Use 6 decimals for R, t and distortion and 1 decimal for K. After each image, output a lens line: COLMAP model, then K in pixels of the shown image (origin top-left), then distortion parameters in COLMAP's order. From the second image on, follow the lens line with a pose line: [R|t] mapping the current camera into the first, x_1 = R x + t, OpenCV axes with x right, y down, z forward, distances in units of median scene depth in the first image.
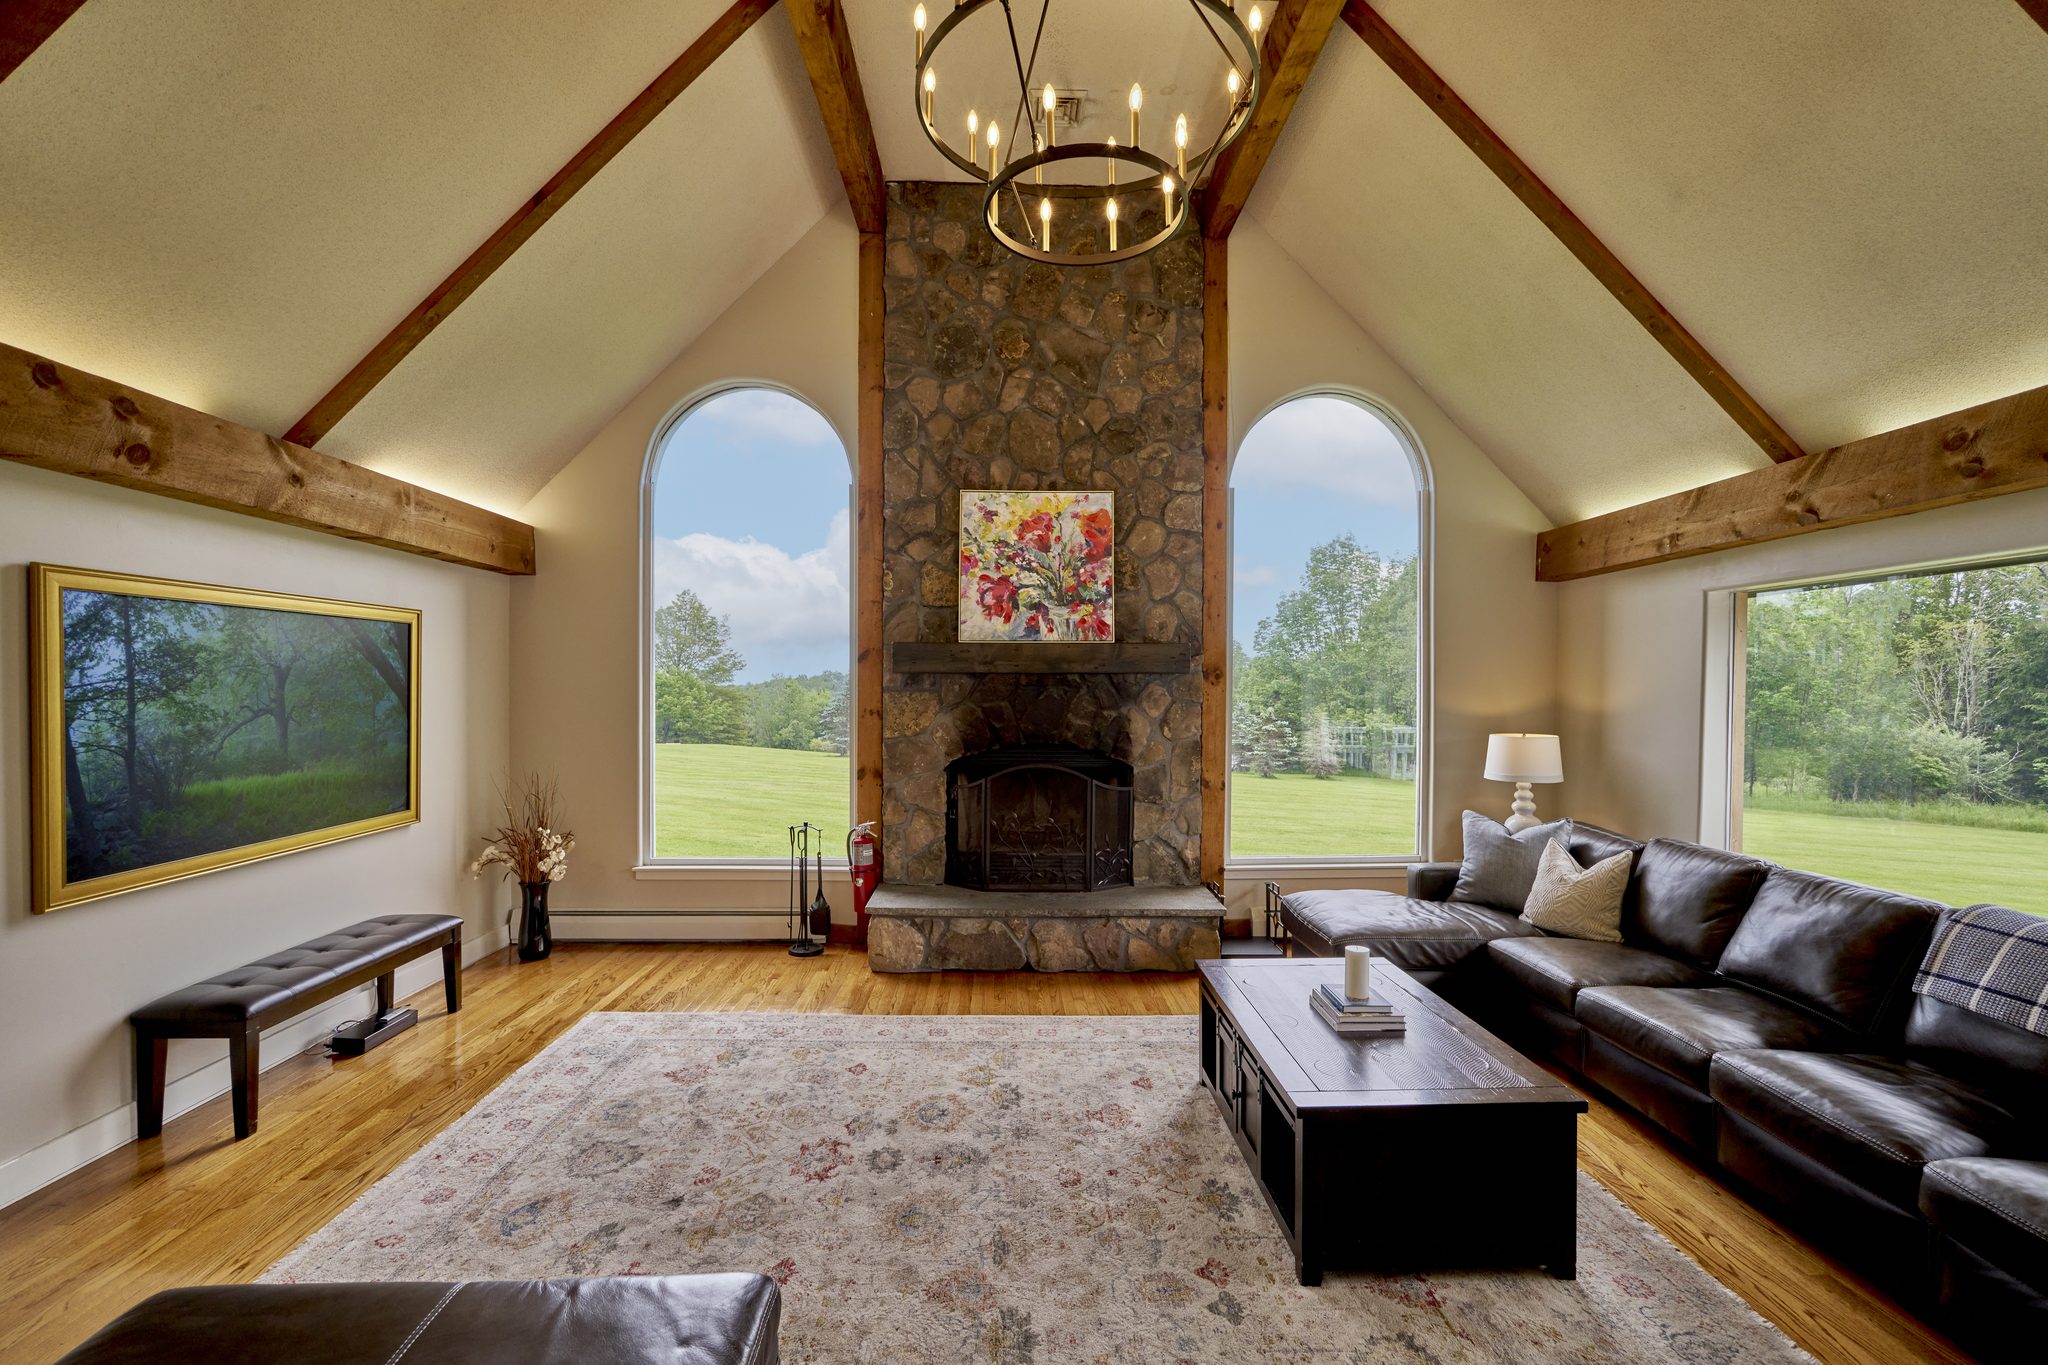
lens RADIAL K [[890.3, 0, 1024.0], [0, 890.3, 682.5], [0, 0, 1]] dist [-0.020015, 0.000014]
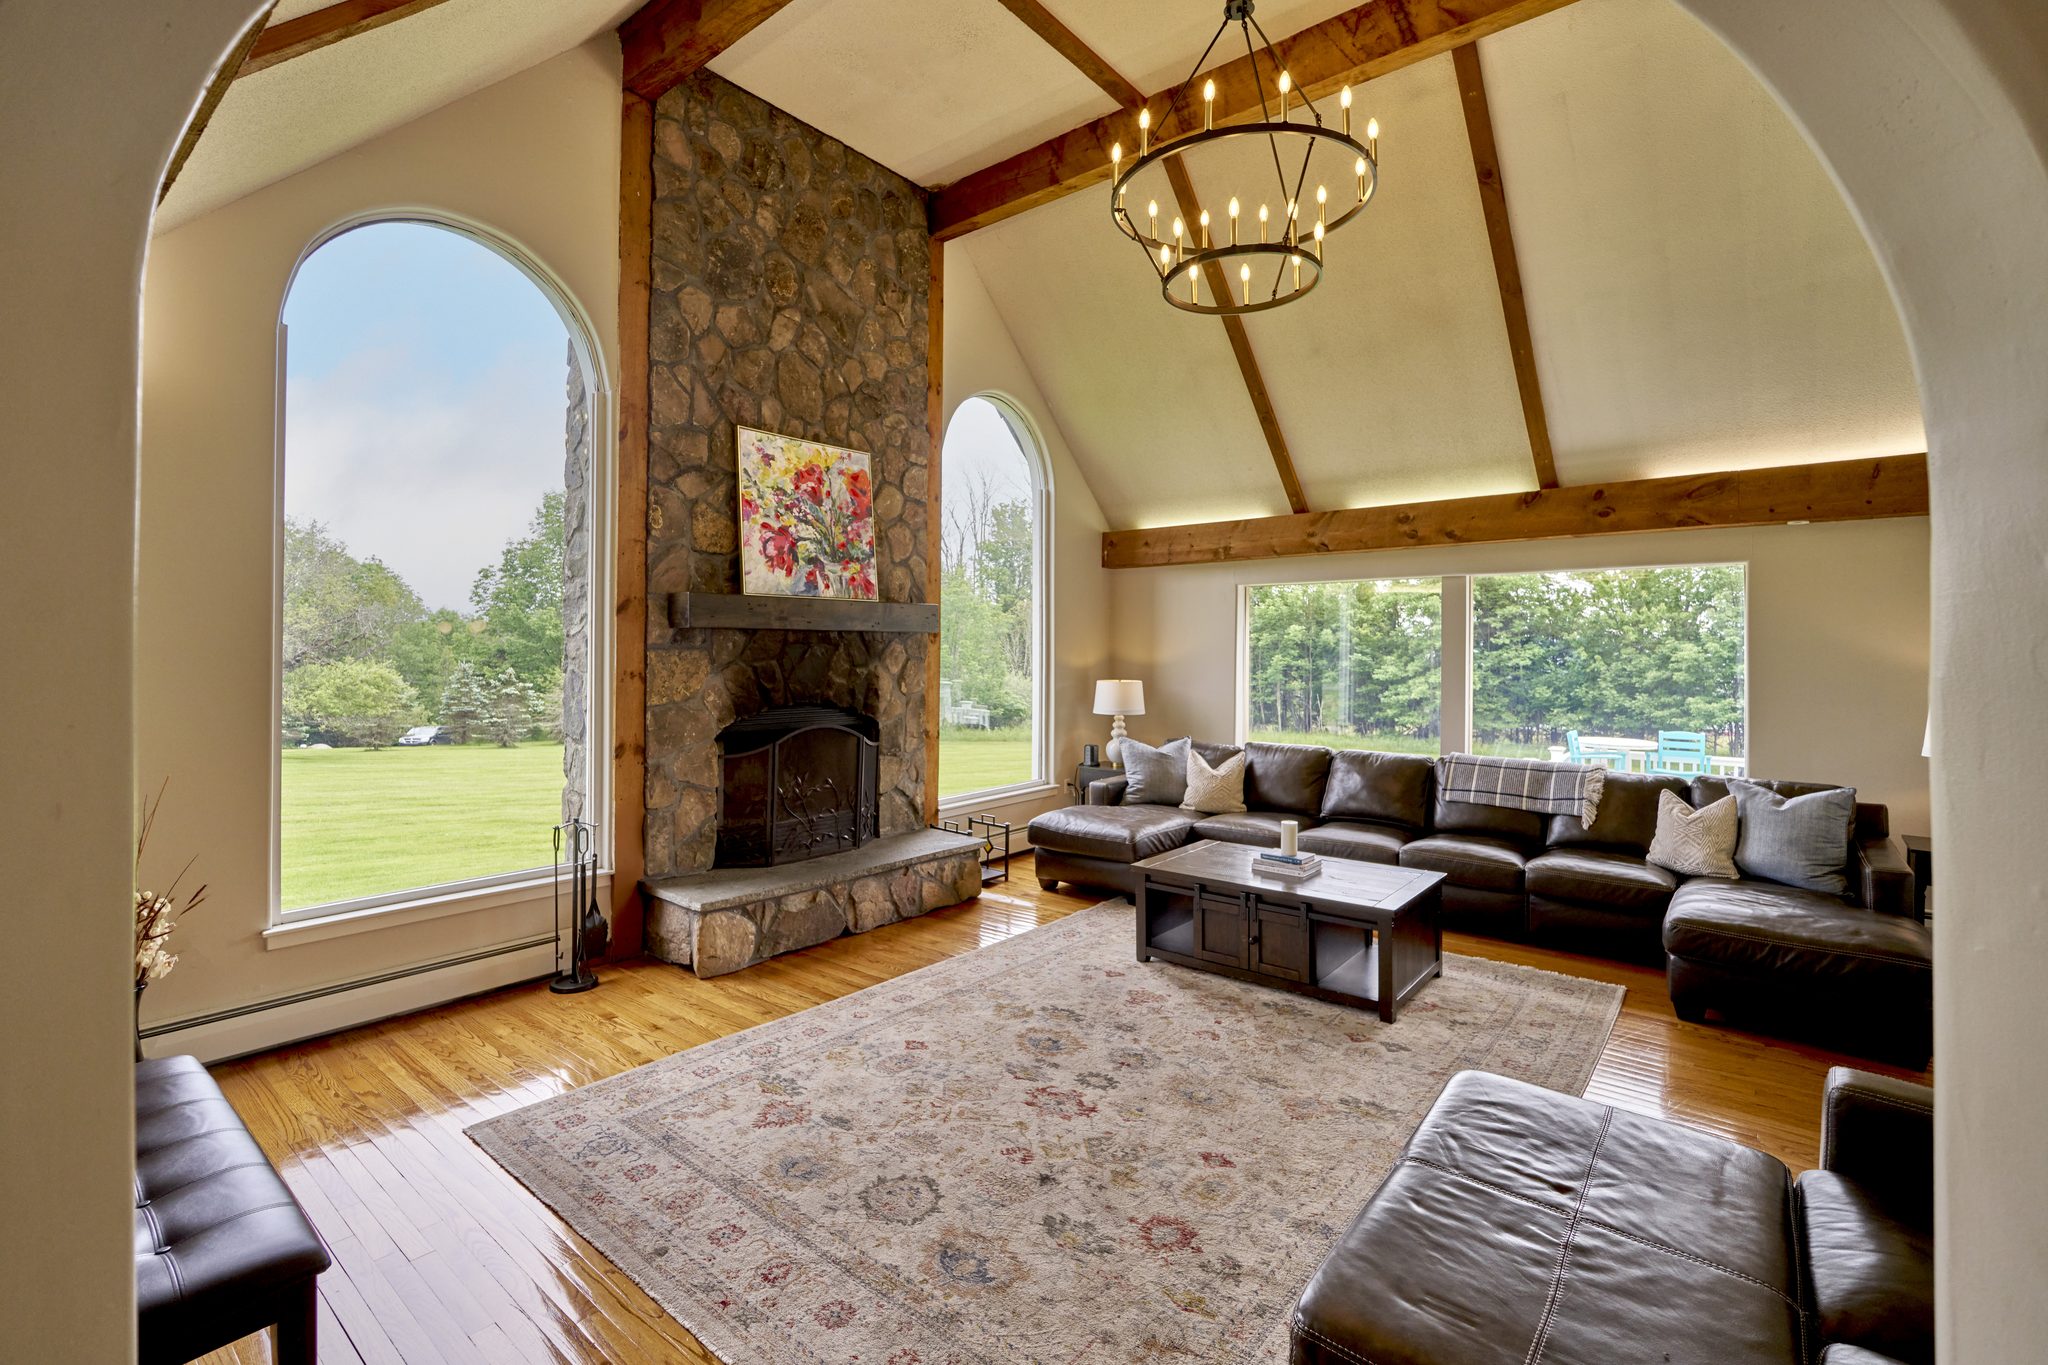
lens RADIAL K [[912.2, 0, 1021.7], [0, 912.2, 628.0], [0, 0, 1]] dist [-0.020506, 0.000056]
pose [[0.658398, 0.015815, 0.752504, -0.568906], [-0.005565, 0.999854, -0.016144, 0.001678], [-0.752649, 0.006442, 0.658390, 0.178478]]
